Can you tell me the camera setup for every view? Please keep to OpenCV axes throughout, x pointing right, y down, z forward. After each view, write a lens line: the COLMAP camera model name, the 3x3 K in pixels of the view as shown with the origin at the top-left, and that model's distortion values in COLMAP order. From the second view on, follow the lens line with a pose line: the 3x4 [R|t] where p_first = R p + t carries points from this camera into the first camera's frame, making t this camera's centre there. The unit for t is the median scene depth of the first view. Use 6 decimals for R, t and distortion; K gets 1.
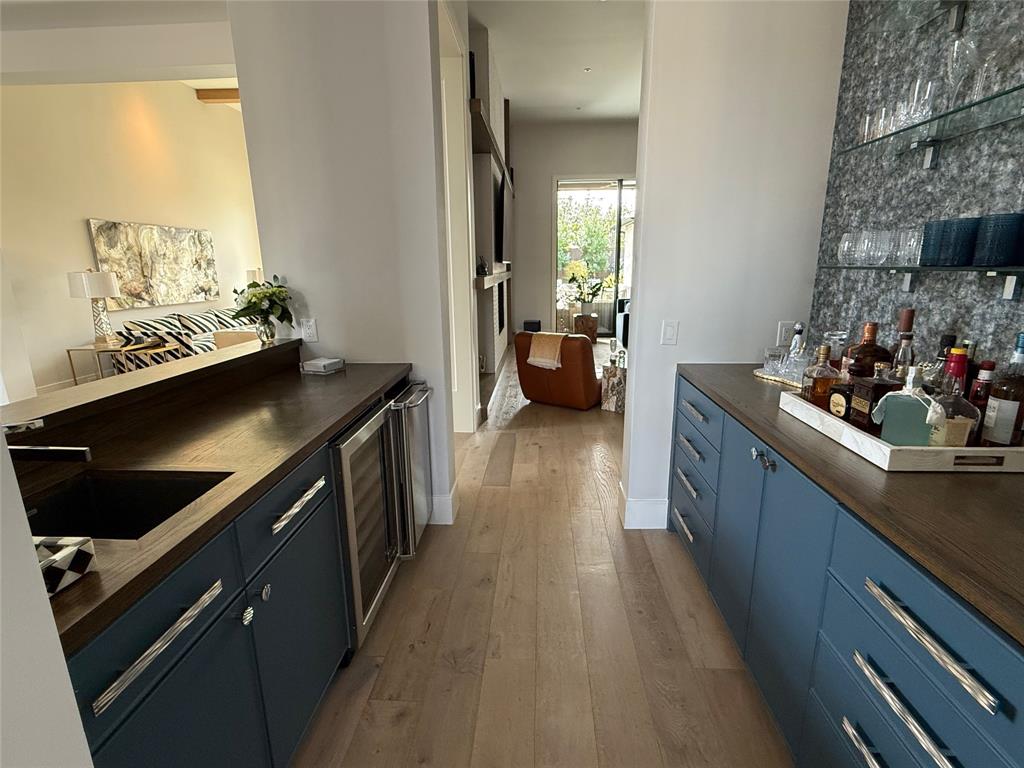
lens RADIAL K [[497.2, 0, 516.5], [0, 497.2, 384.2], [0, 0, 1]] dist [-0.000742, 0.001887]
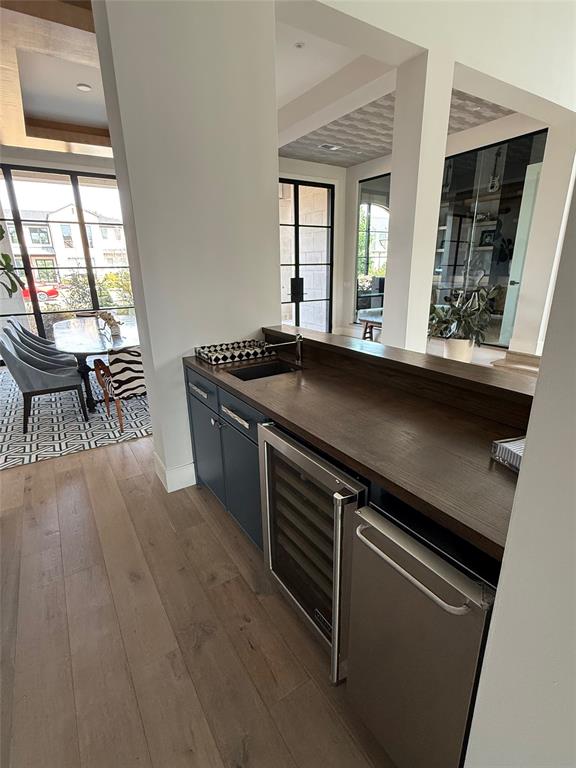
lens RADIAL K [[372.9, 0, 289.8], [0, 372.9, 384.0], [0, 0, 1]] dist [-0.000742, 0.001887]
pose [[-0.812006, 0.200333, -0.548190, 0.082924], [-0.112528, 0.867888, 0.483847, -0.427839], [0.572698, 0.454574, -0.682187, 1.641936]]
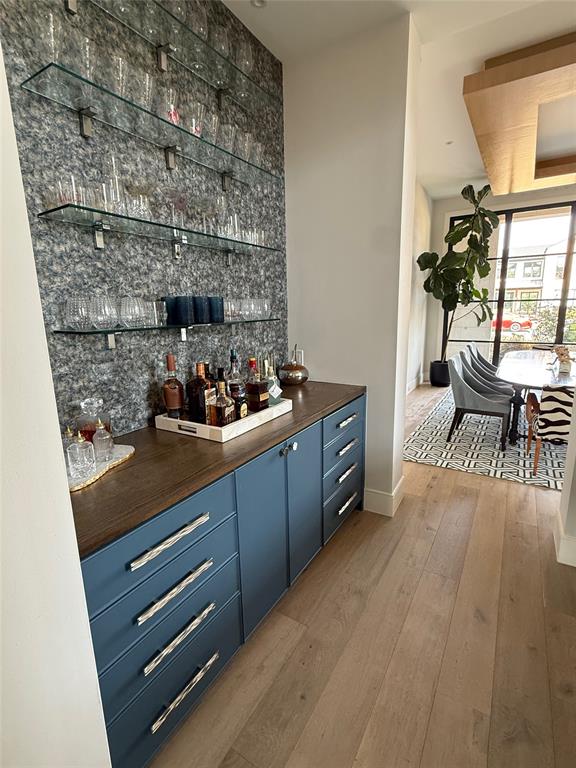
lens RADIAL K [[372.9, 0, 289.9], [0, 372.9, 386.1], [0, 0, 1]] dist [-0.000742, 0.001887]
pose [[-0.878996, -0.066131, 0.472221, -0.022829], [0.145194, 0.906187, 0.397170, -0.437003], [-0.454186, 0.417675, -0.786933, 1.694707]]
